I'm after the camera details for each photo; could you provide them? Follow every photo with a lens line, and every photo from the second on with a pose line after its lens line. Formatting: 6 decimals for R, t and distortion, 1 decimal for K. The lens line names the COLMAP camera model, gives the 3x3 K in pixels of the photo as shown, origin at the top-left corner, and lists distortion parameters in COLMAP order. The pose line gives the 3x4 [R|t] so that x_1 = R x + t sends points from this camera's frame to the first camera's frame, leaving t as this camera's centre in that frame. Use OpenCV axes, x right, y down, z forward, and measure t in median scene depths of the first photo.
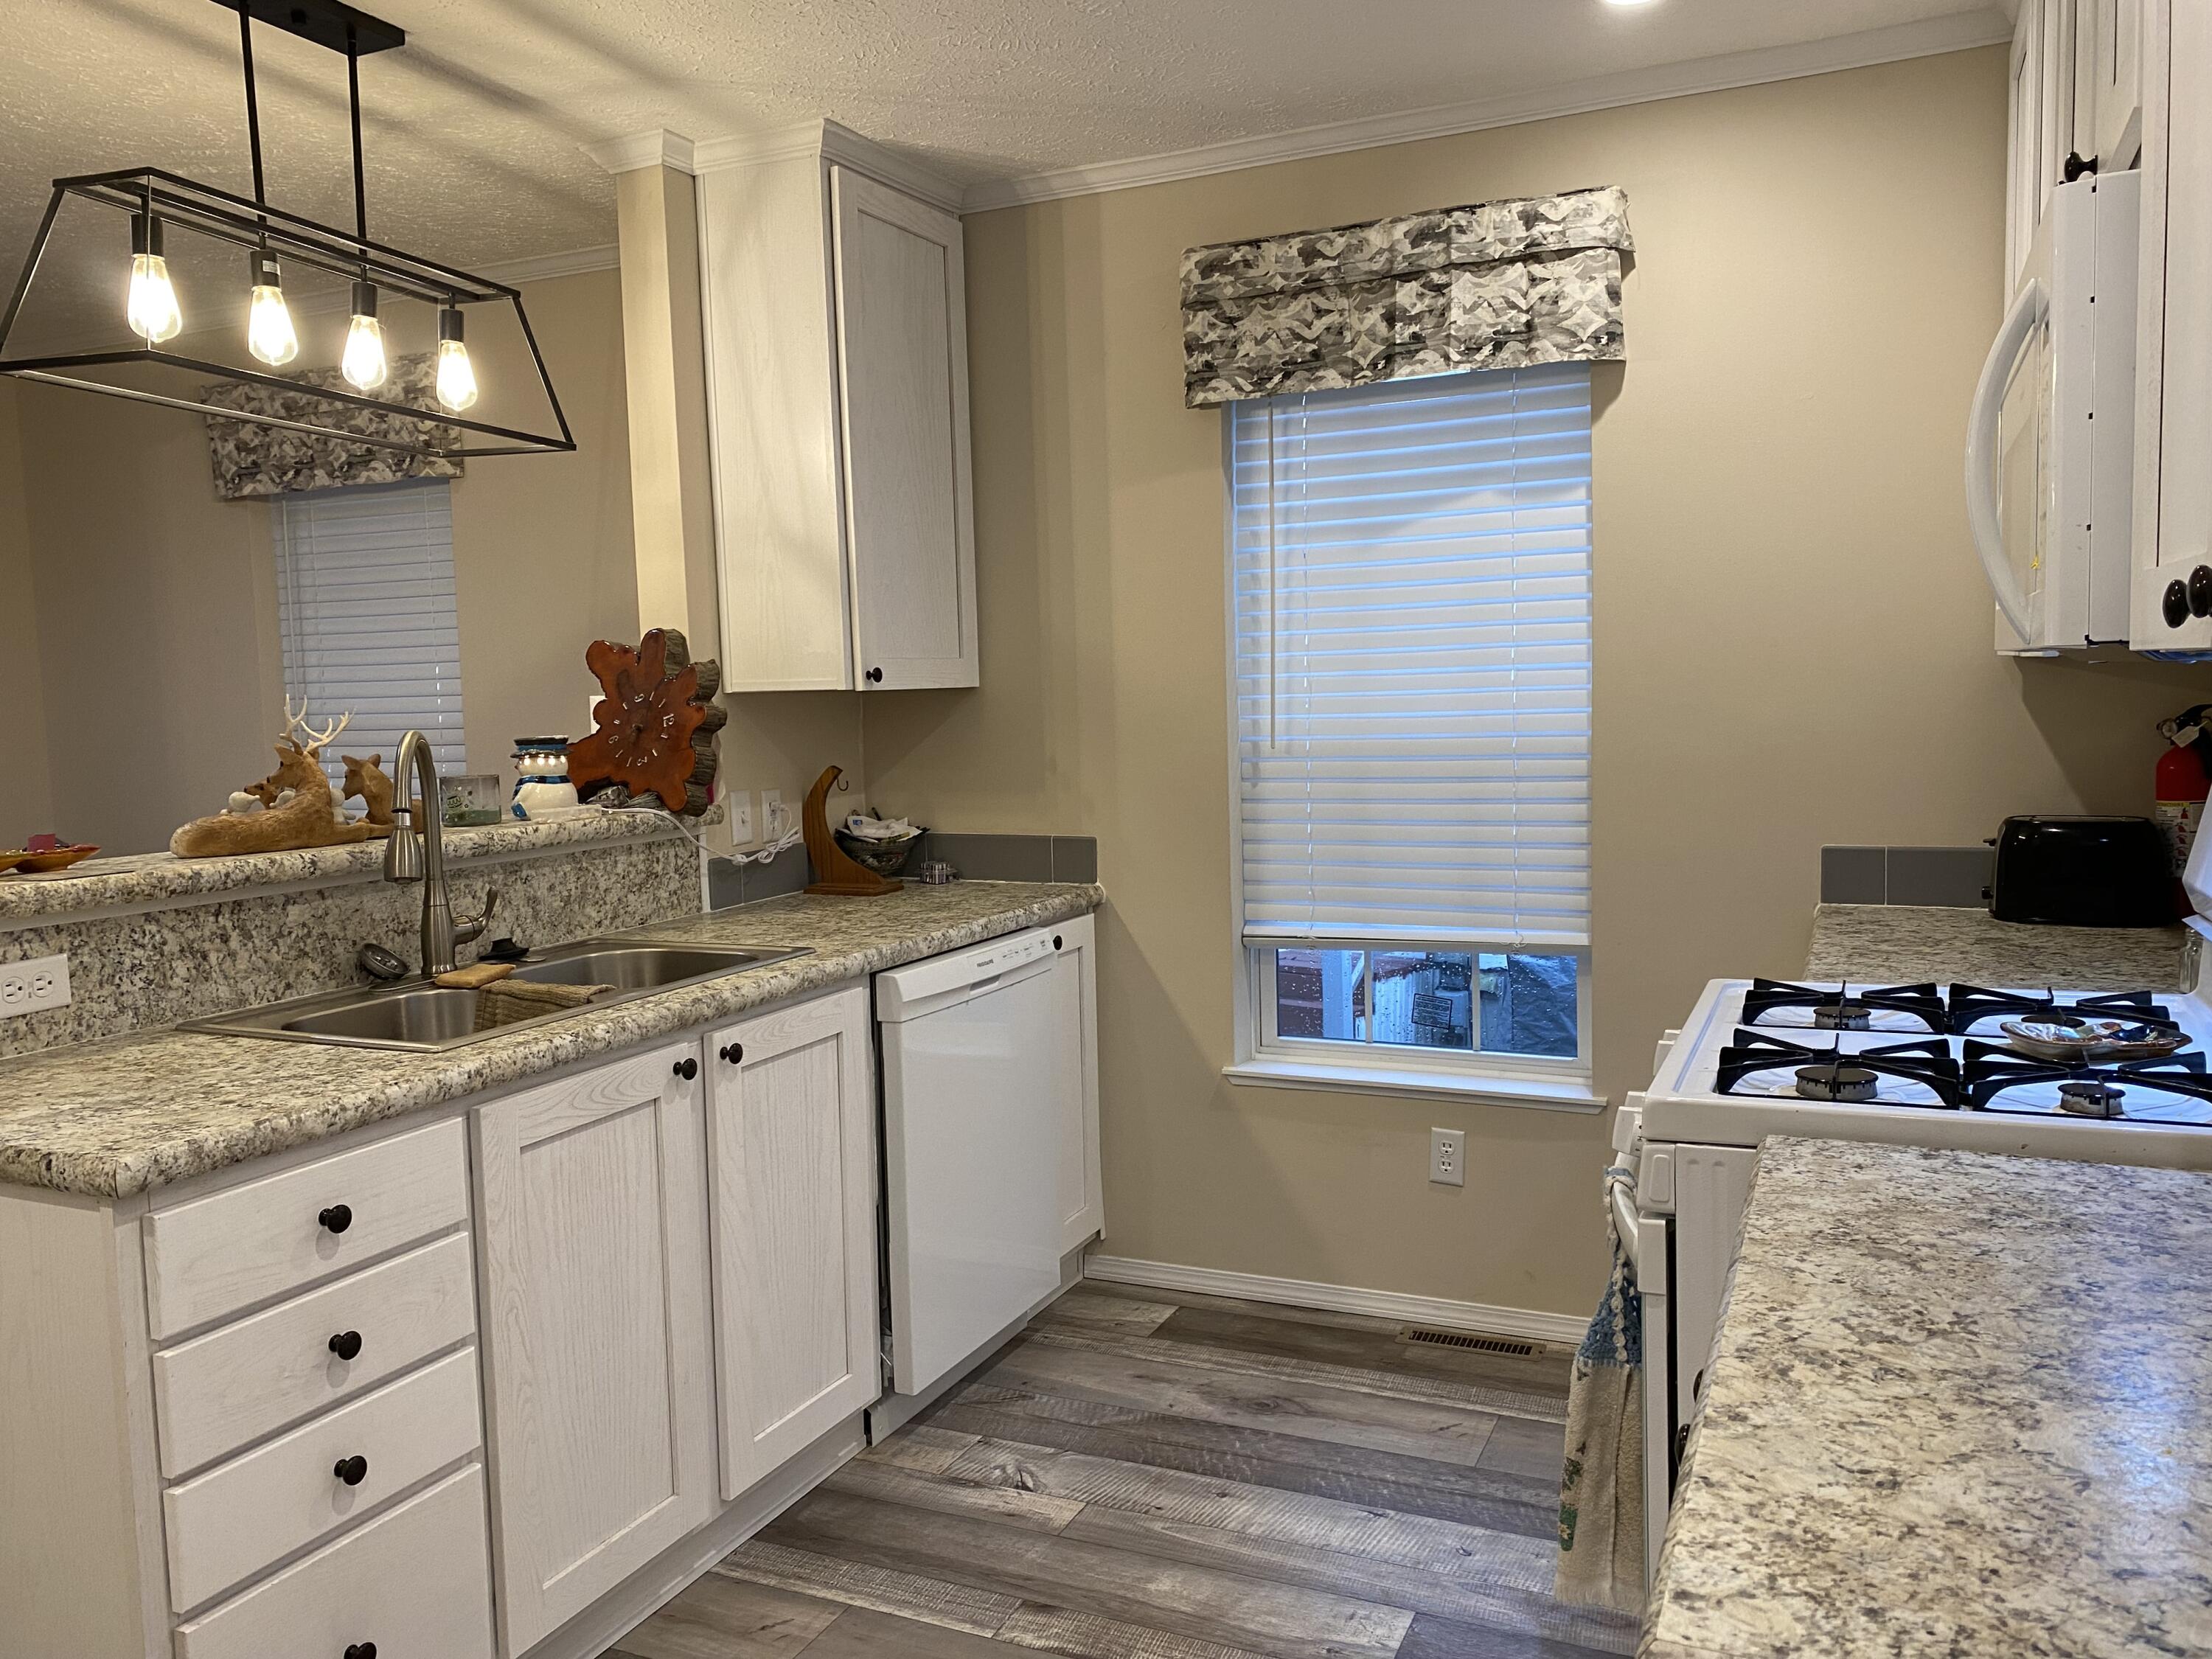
lens RADIAL K [[1667.8, 0, 1106.0], [0, 1667.8, 829.5], [0, 0, 1]] dist [0.021461, -0.001702]
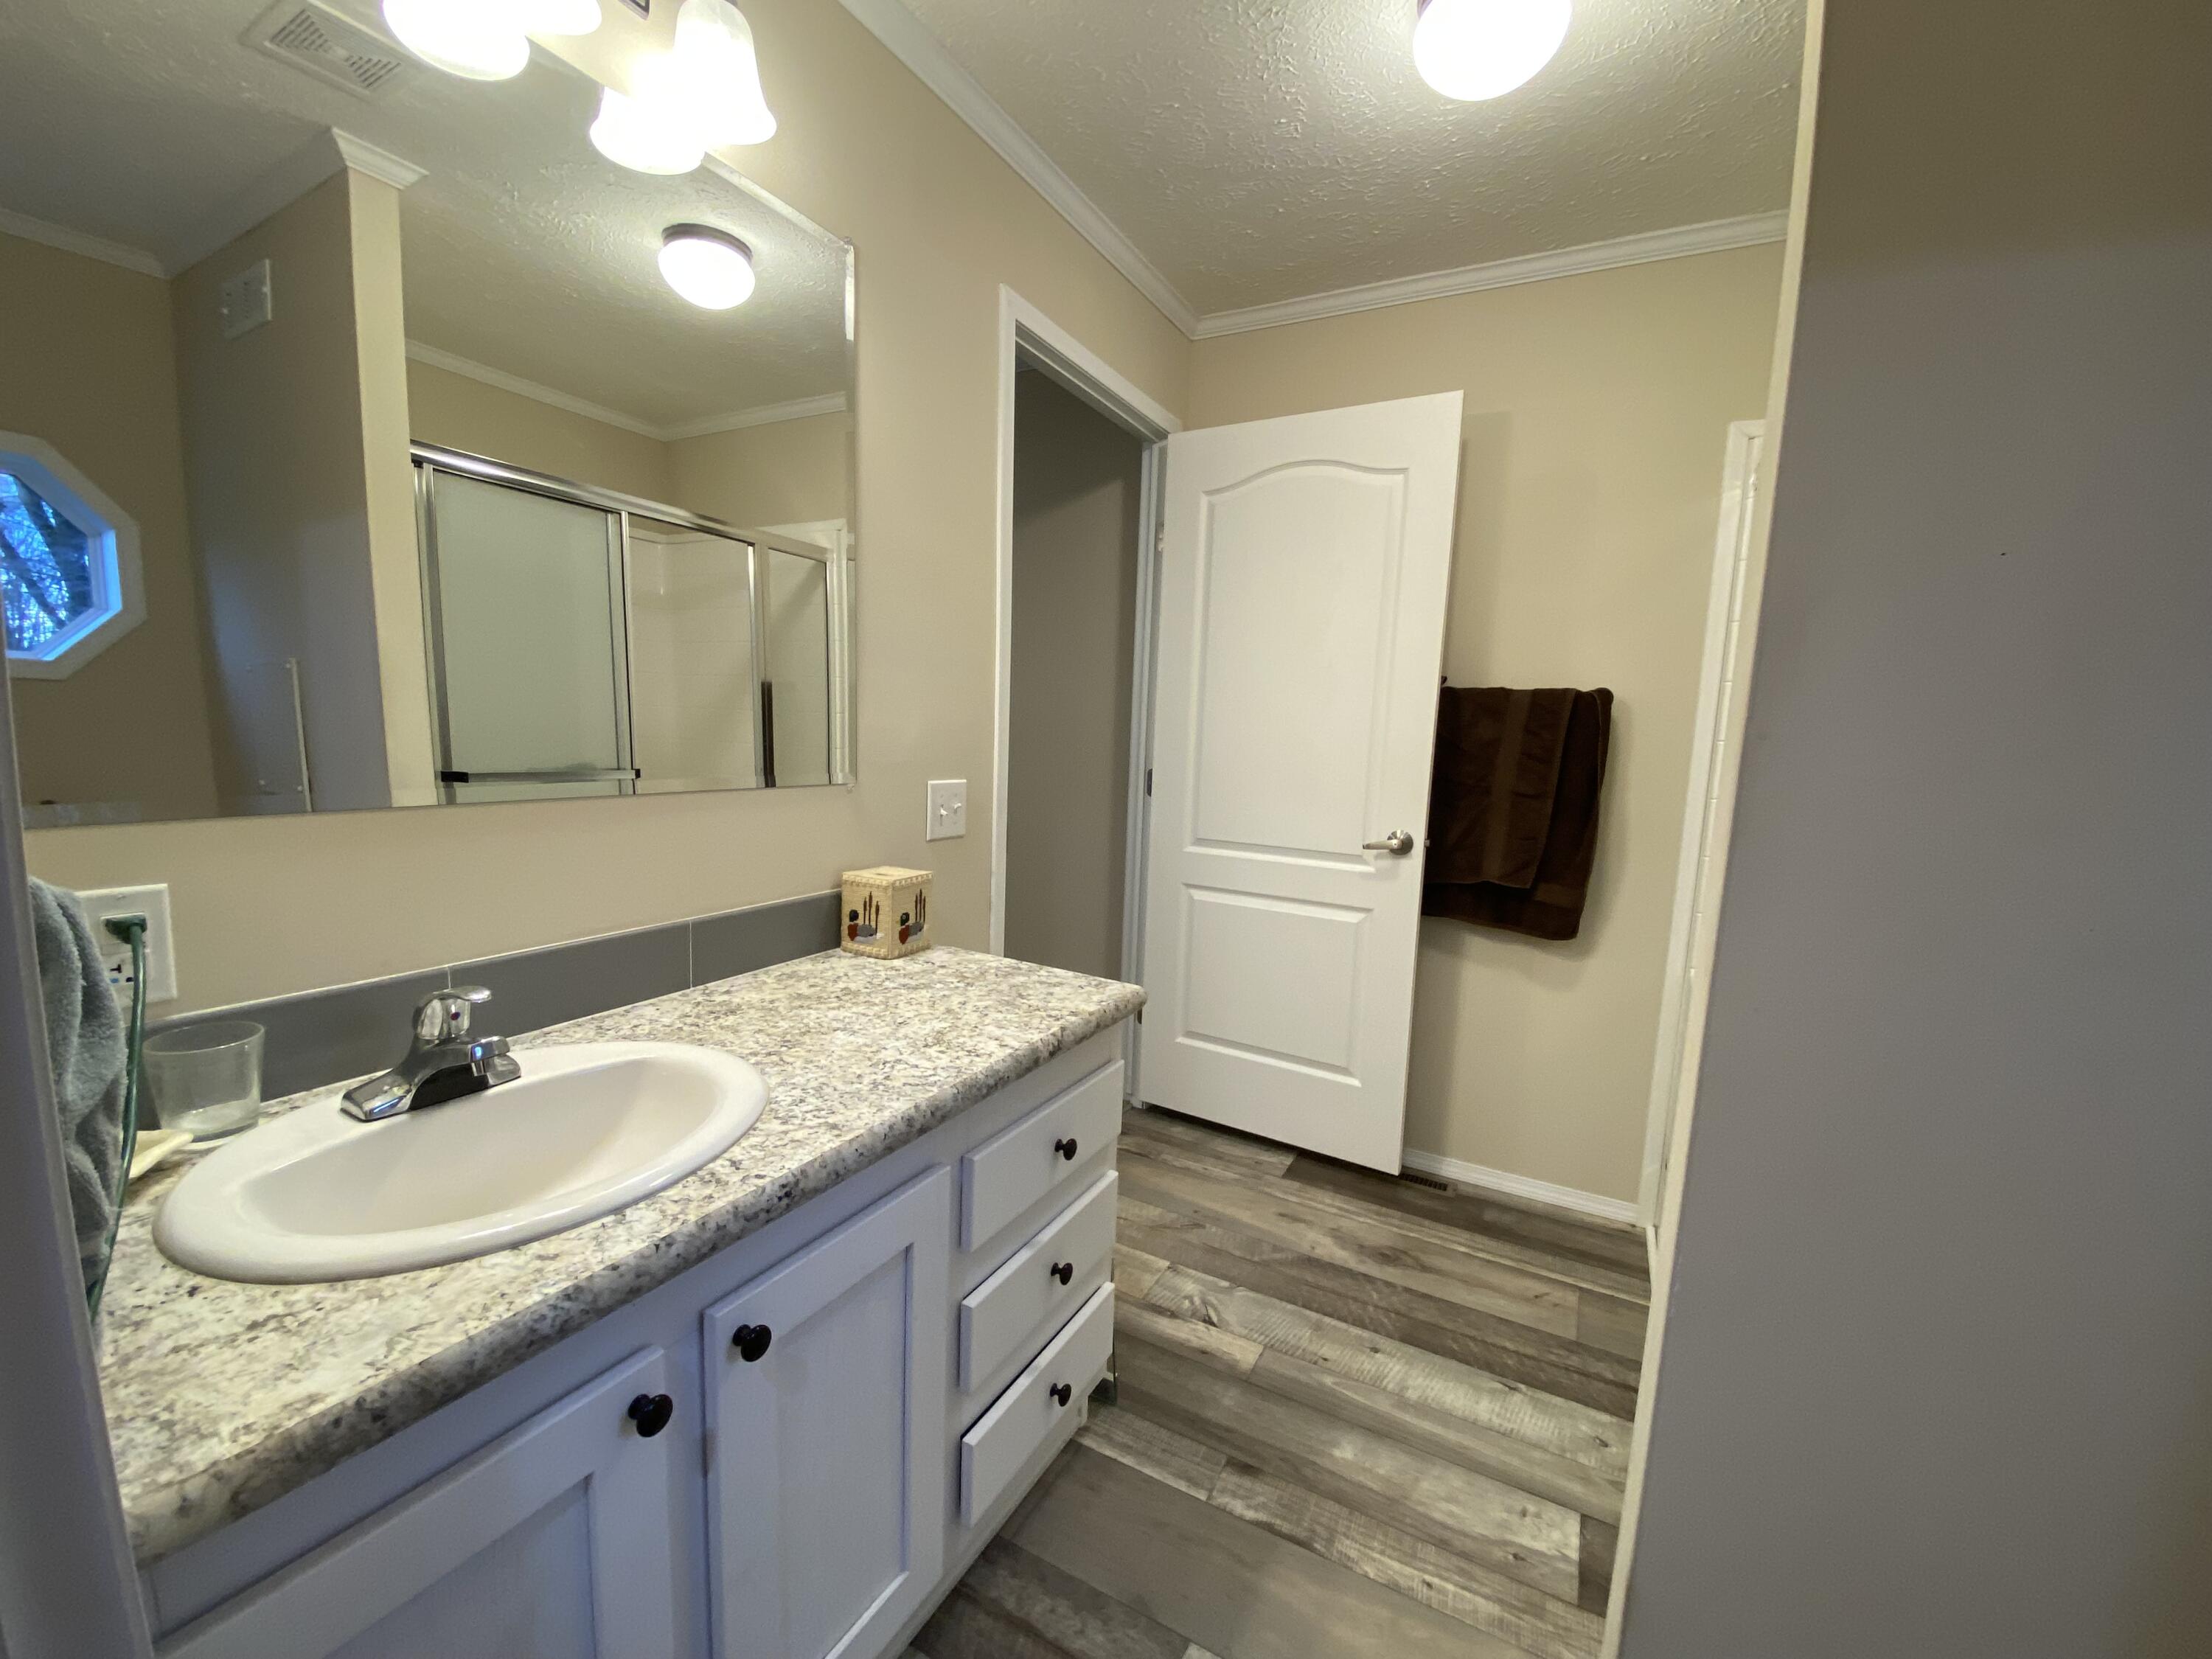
lens RADIAL K [[882.0, 0, 1094.3], [0, 882.0, 835.5], [0, 0, 1]] dist [0.001580, -0.012547]
pose [[-0.996418, -0.022506, 0.081519, 0.248778], [-0.005042, 0.978034, 0.208384, -0.100711], [-0.084418, 0.207226, -0.974644, 1.131545]]
